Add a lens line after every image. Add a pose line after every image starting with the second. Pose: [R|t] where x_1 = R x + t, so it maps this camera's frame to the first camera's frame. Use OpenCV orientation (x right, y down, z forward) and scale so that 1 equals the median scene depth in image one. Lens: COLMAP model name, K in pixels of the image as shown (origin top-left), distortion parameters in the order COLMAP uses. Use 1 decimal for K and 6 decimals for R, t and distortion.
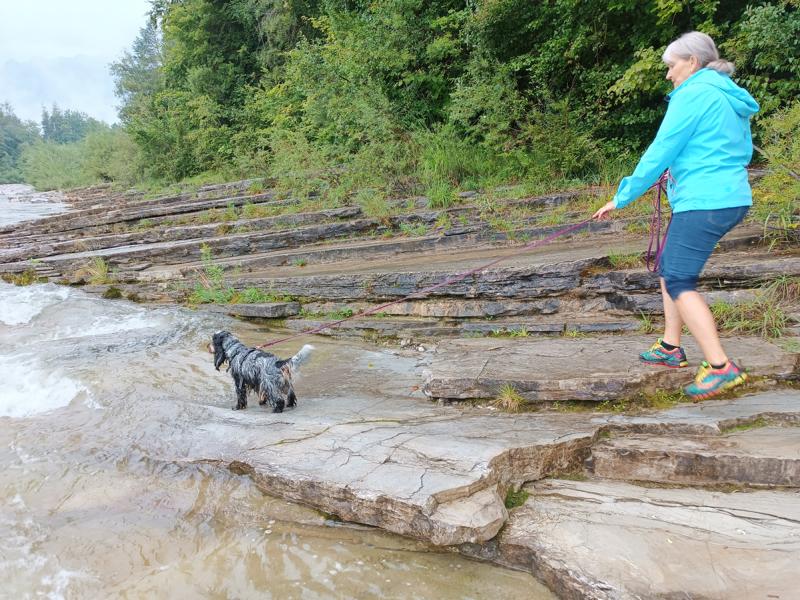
lens RADIAL K [[581.7, 0, 399.1], [0, 581.7, 302.2], [0, 0, 1]] dist [0.037805, -0.025064]
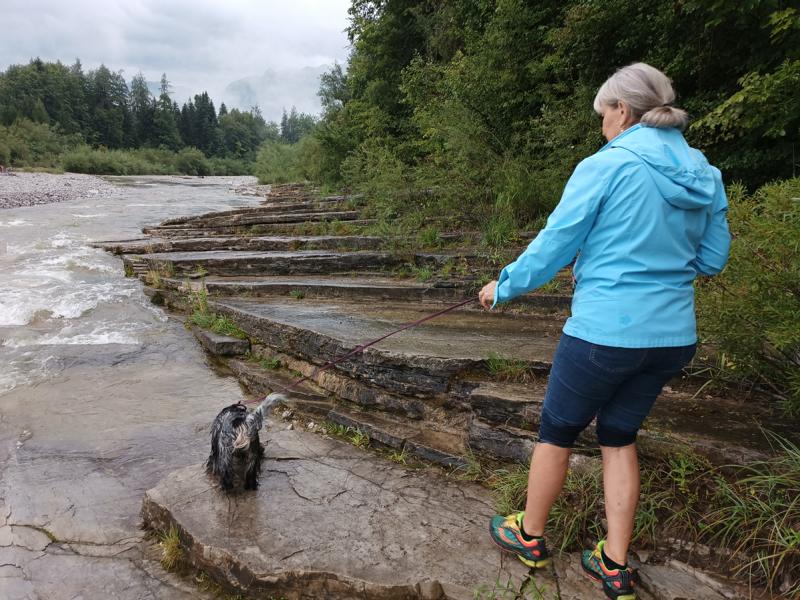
lens RADIAL K [[581.7, 0, 397.2], [0, 581.7, 293.6], [0, 0, 1]] dist [0.037805, -0.025064]
pose [[0.941023, 0.124706, -0.314522, 0.194226], [-0.132772, 0.991137, -0.004262, -0.059477], [0.311203, 0.045770, 0.949241, 0.097129]]
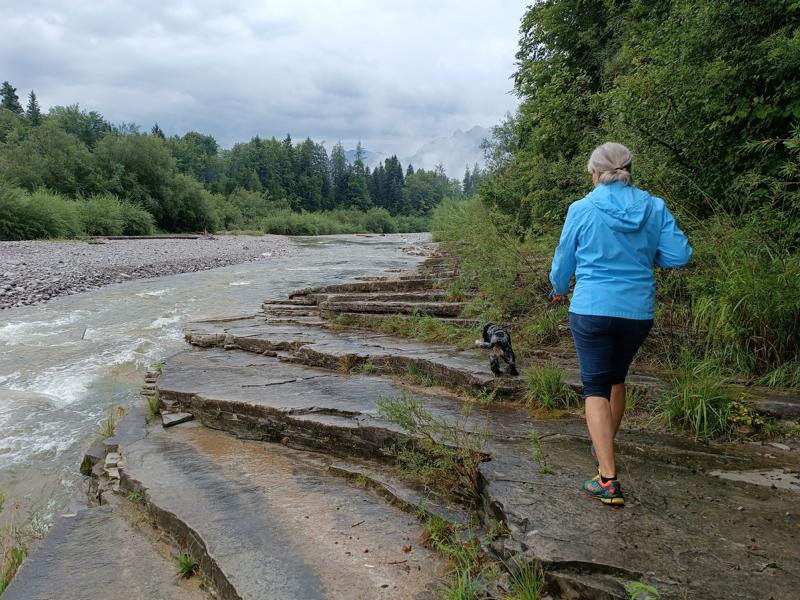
lens RADIAL K [[581.7, 0, 404.0], [0, 581.7, 299.1], [0, 0, 1]] dist [0.037805, -0.025064]
pose [[0.804500, 0.107986, -0.584054, 0.119974], [-0.161405, 0.986077, -0.040009, -0.177218], [0.571601, 0.126457, 0.810728, 0.497134]]
